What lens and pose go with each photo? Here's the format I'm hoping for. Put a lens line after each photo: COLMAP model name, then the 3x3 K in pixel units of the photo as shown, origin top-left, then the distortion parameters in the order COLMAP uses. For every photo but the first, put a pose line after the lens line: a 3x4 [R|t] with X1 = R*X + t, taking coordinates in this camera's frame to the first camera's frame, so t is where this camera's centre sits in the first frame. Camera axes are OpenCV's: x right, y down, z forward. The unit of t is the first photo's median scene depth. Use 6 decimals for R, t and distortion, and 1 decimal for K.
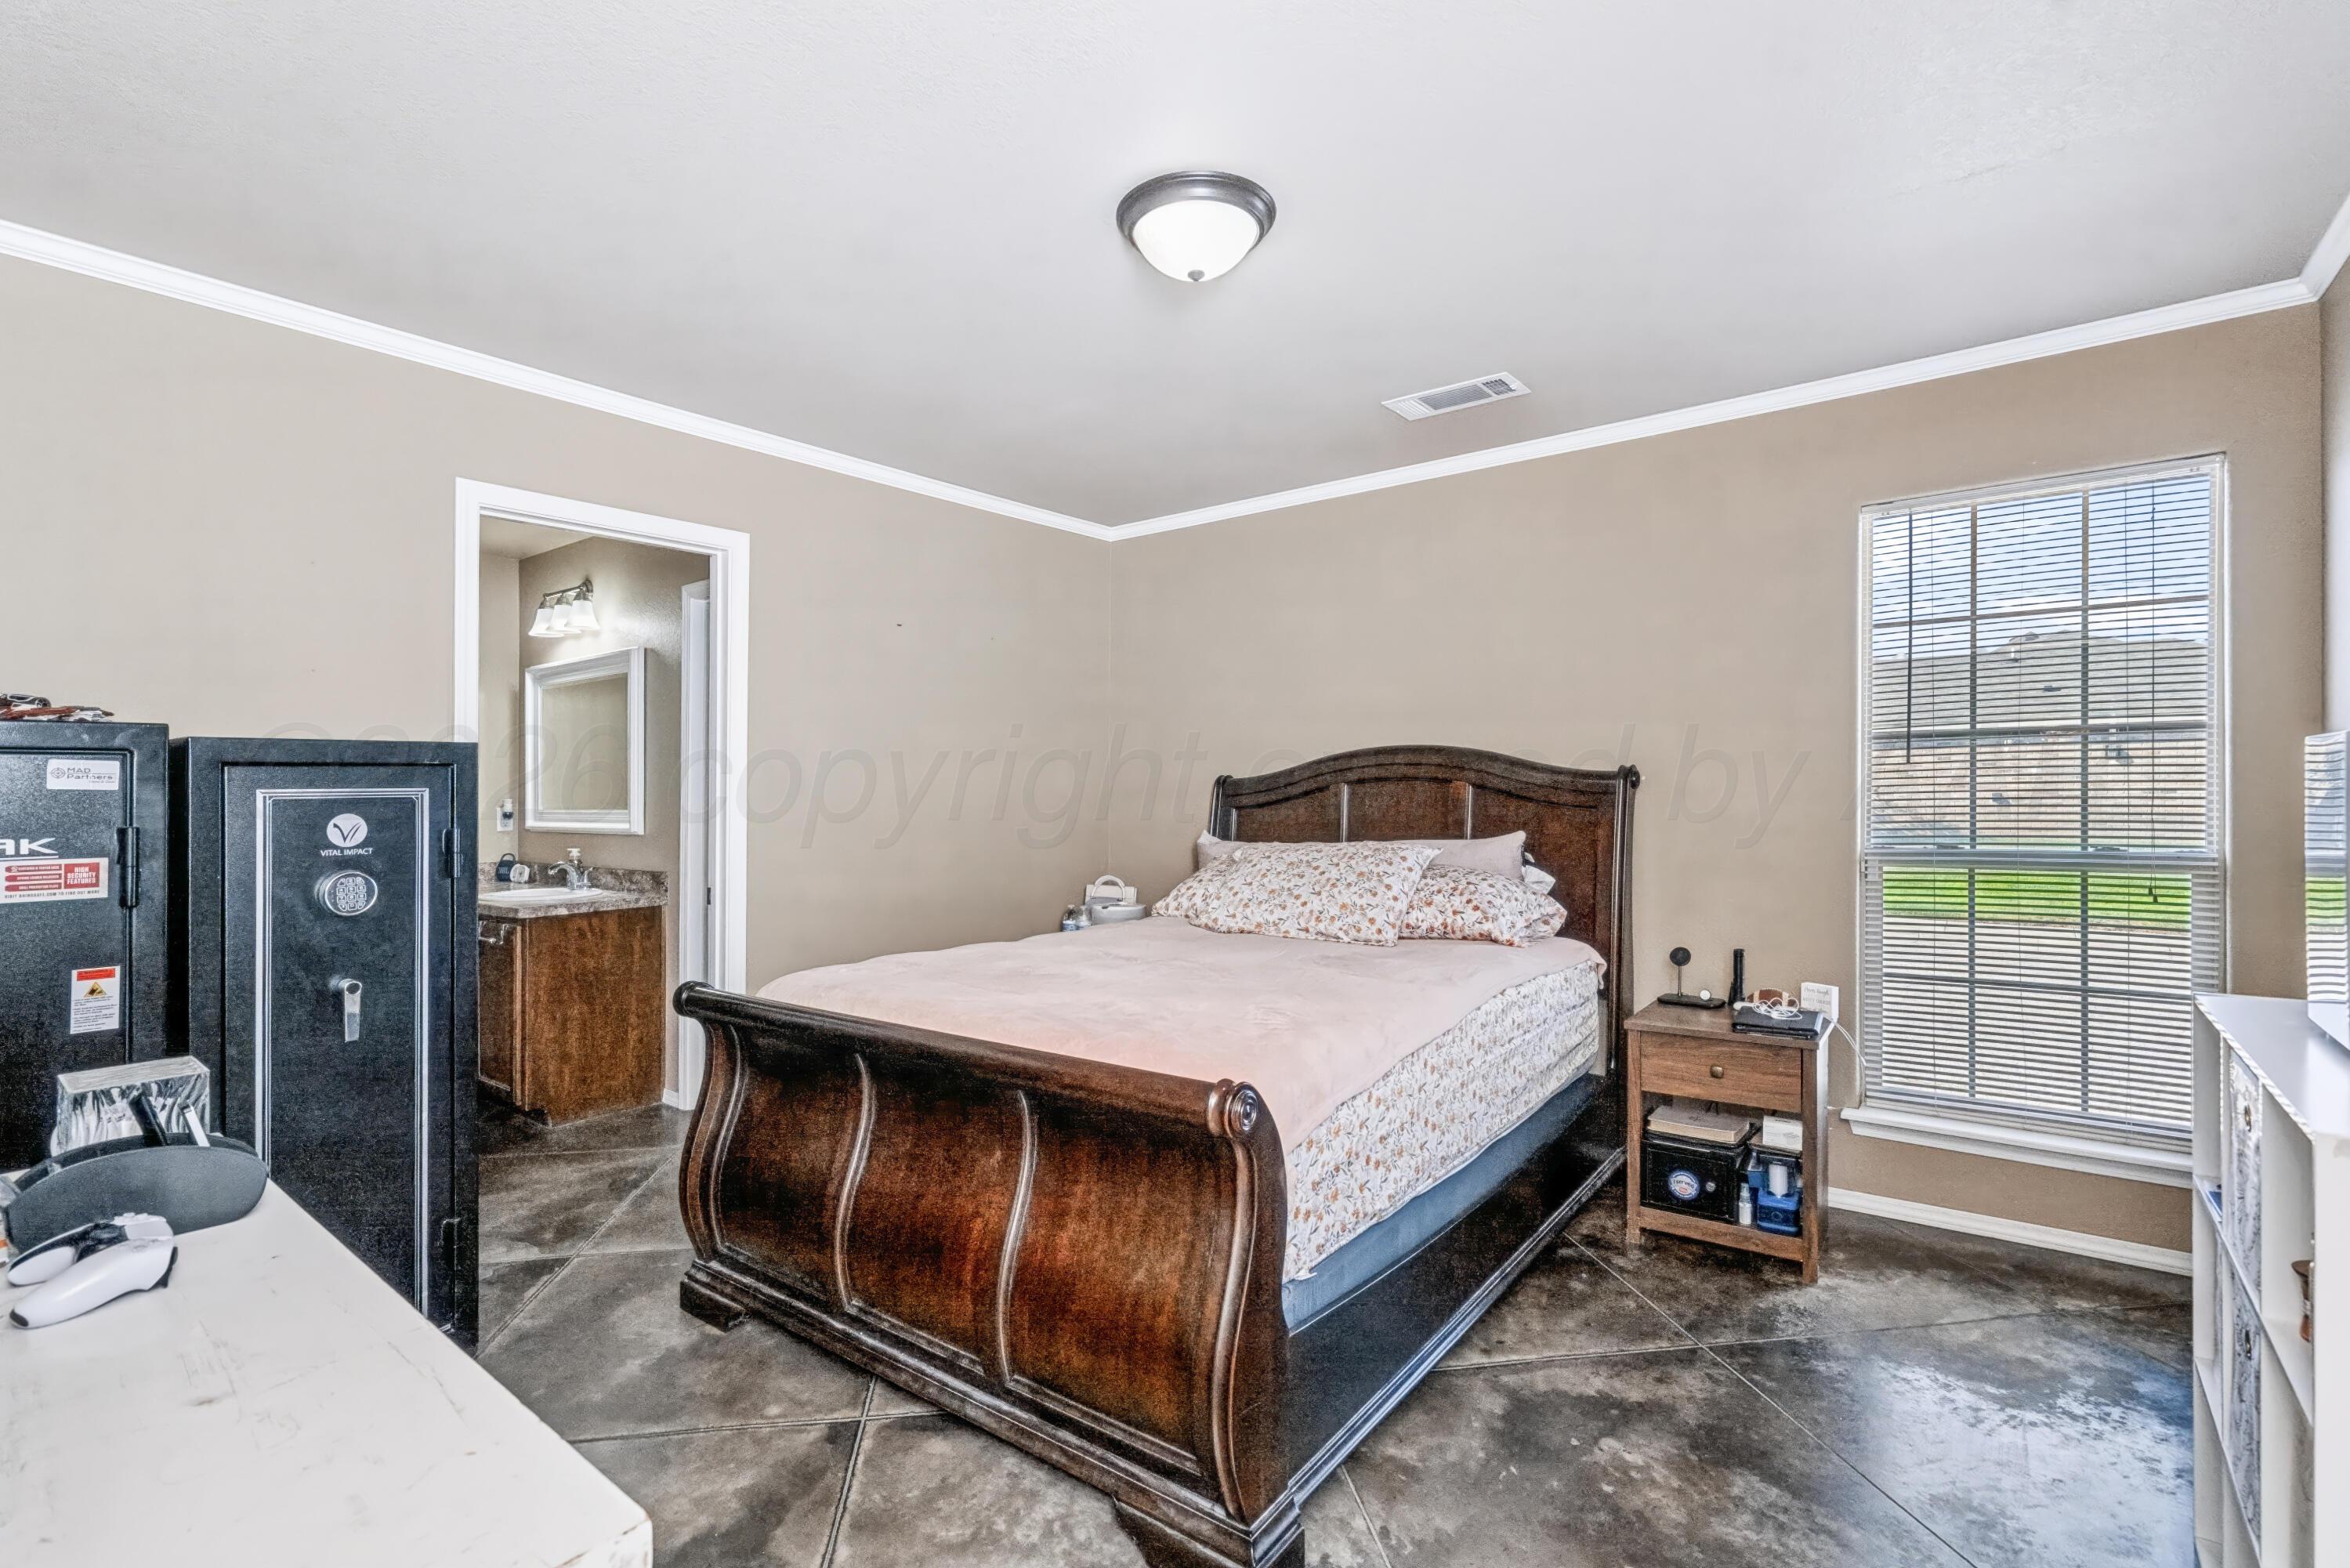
lens RADIAL K [[1087.0, 0, 1183.2], [0, 1087.0, 796.6], [0, 0, 1]] dist [-0.003319, 0.003941]
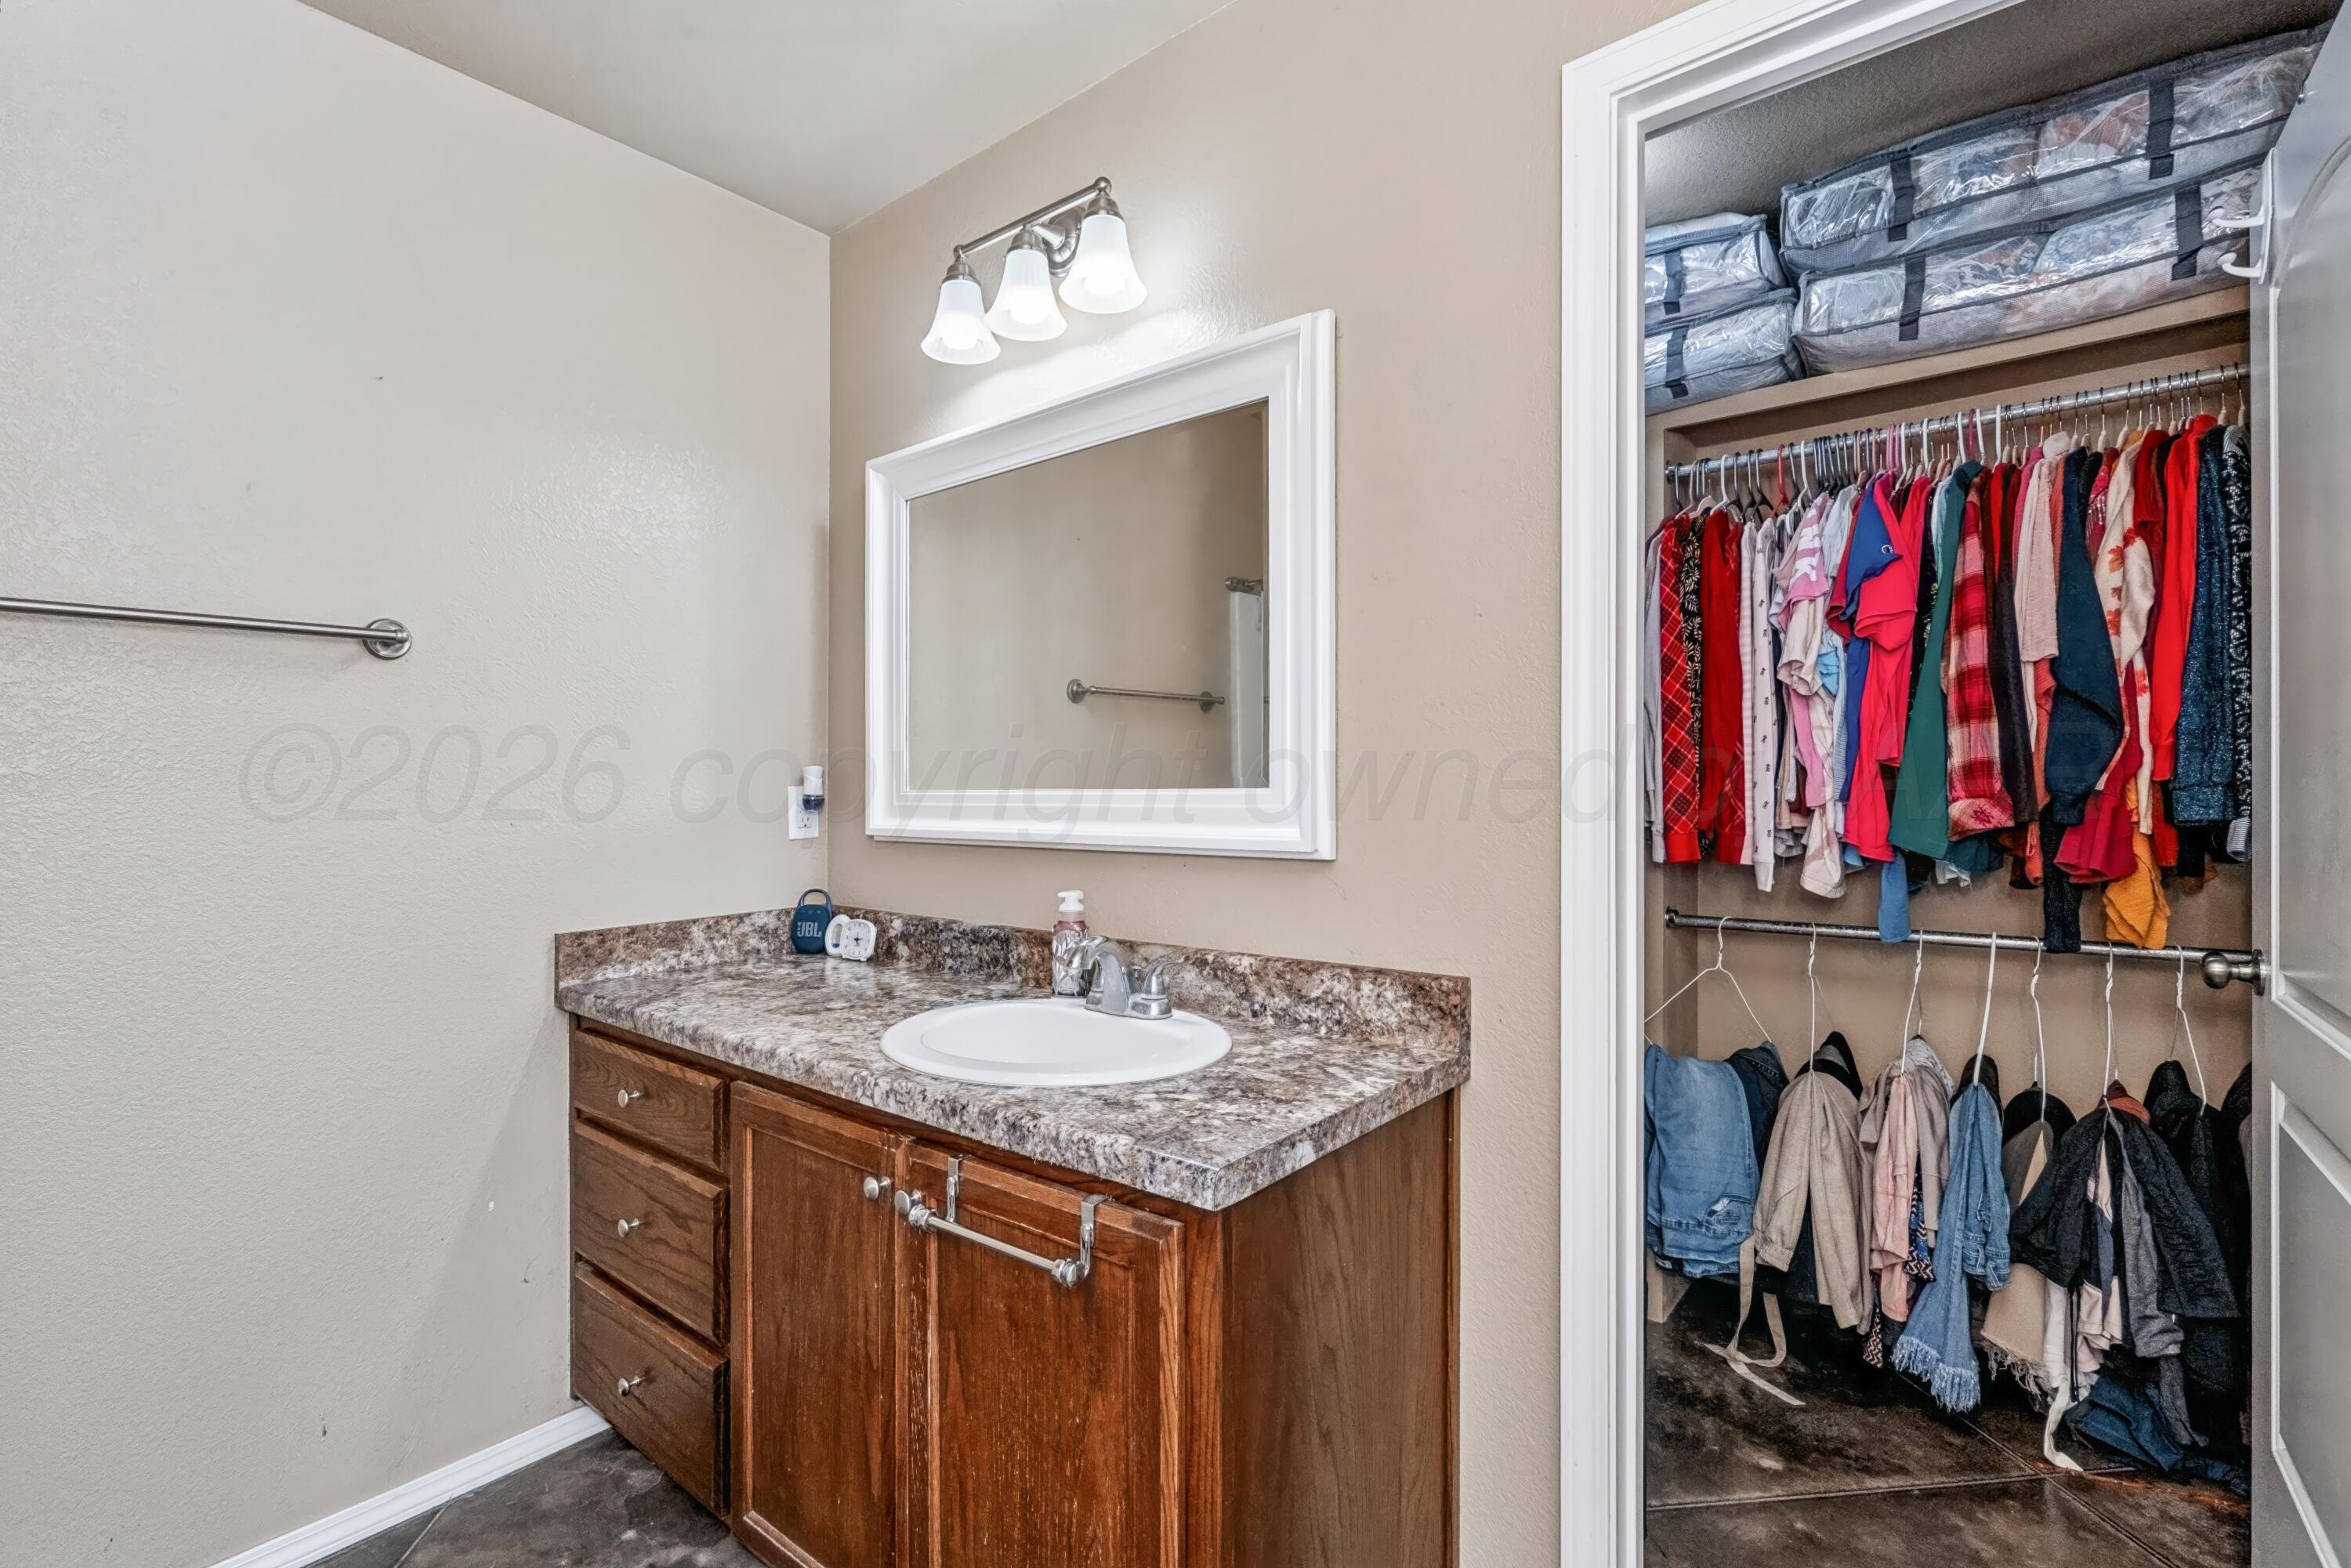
lens RADIAL K [[1087.4, 0, 1171.5], [0, 1087.4, 773.8], [0, 0, 1]] dist [-0.003319, 0.003941]
pose [[0.999576, -0.001616, -0.029076, -0.601293], [0.001377, 0.999965, -0.008247, 0.012112], [0.029088, 0.008204, 0.999543, 0.730353]]
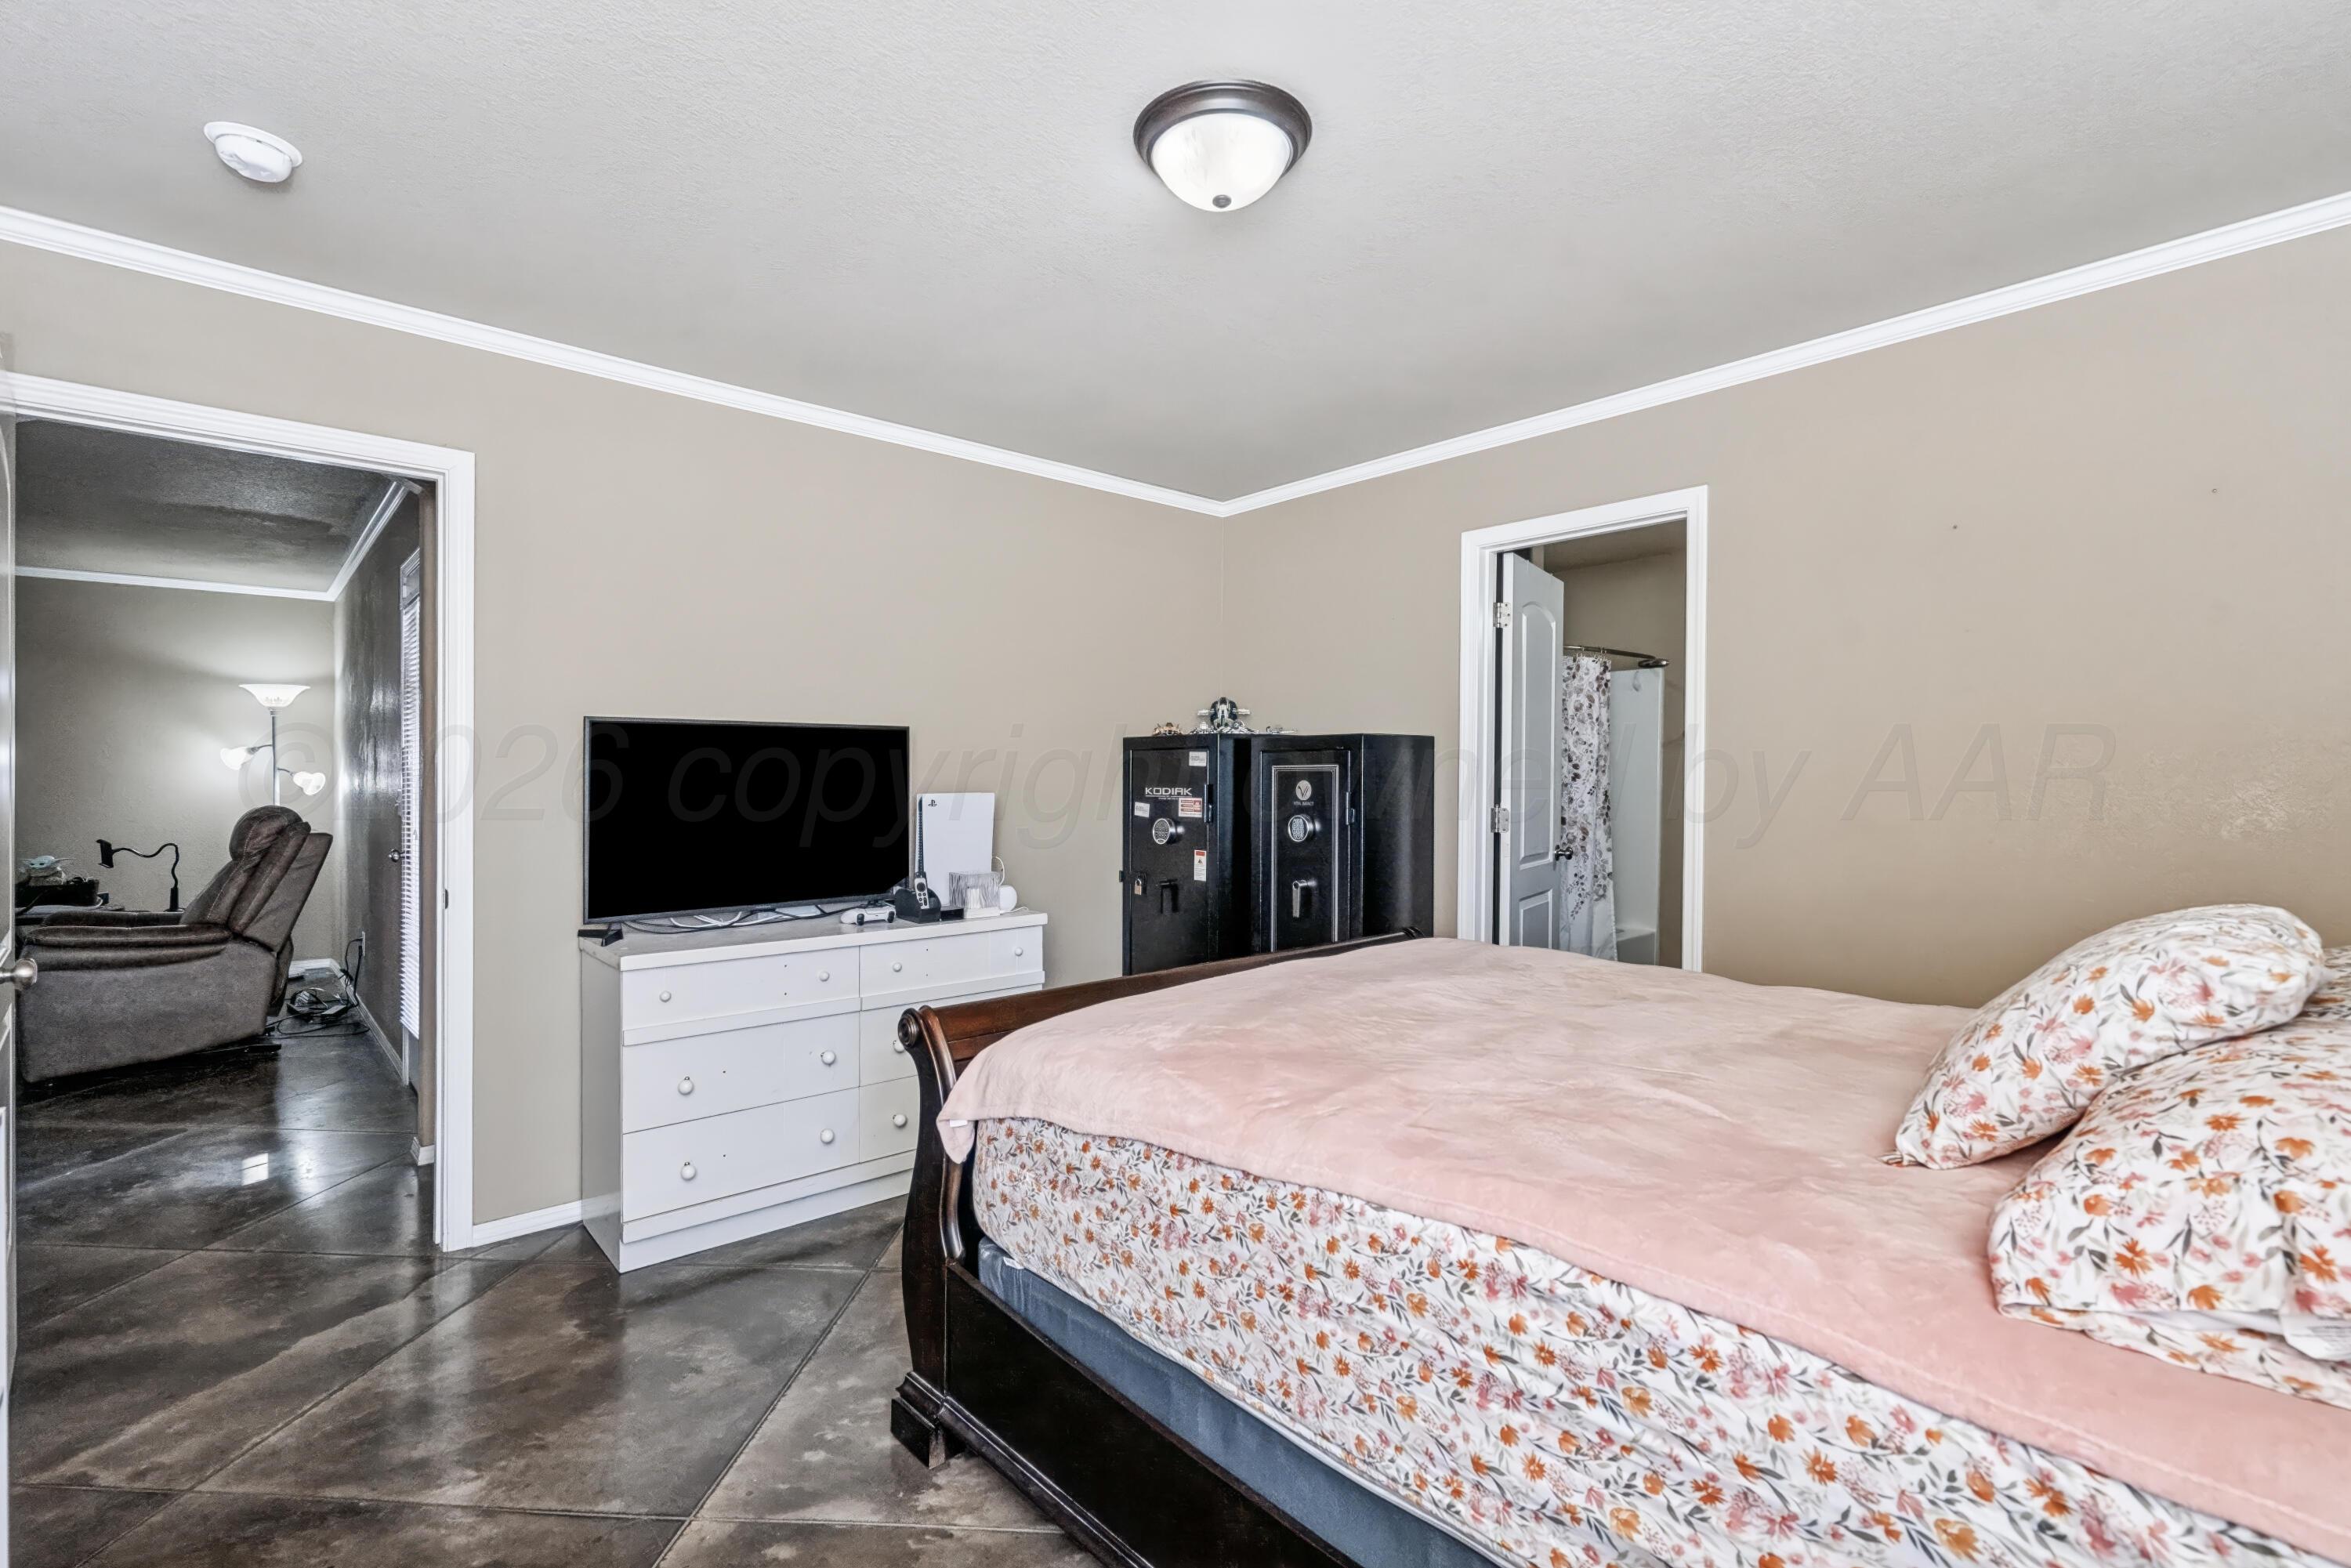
lens RADIAL K [[1087.4, 0, 1193.1], [0, 1087.4, 778.5], [0, 0, 1]] dist [-0.003319, 0.003941]
pose [[-0.175106, 0.019523, -0.984356, 0.504345], [-0.009472, 0.999724, 0.021513, -0.011742], [0.984504, 0.013091, -0.174873, 0.637266]]
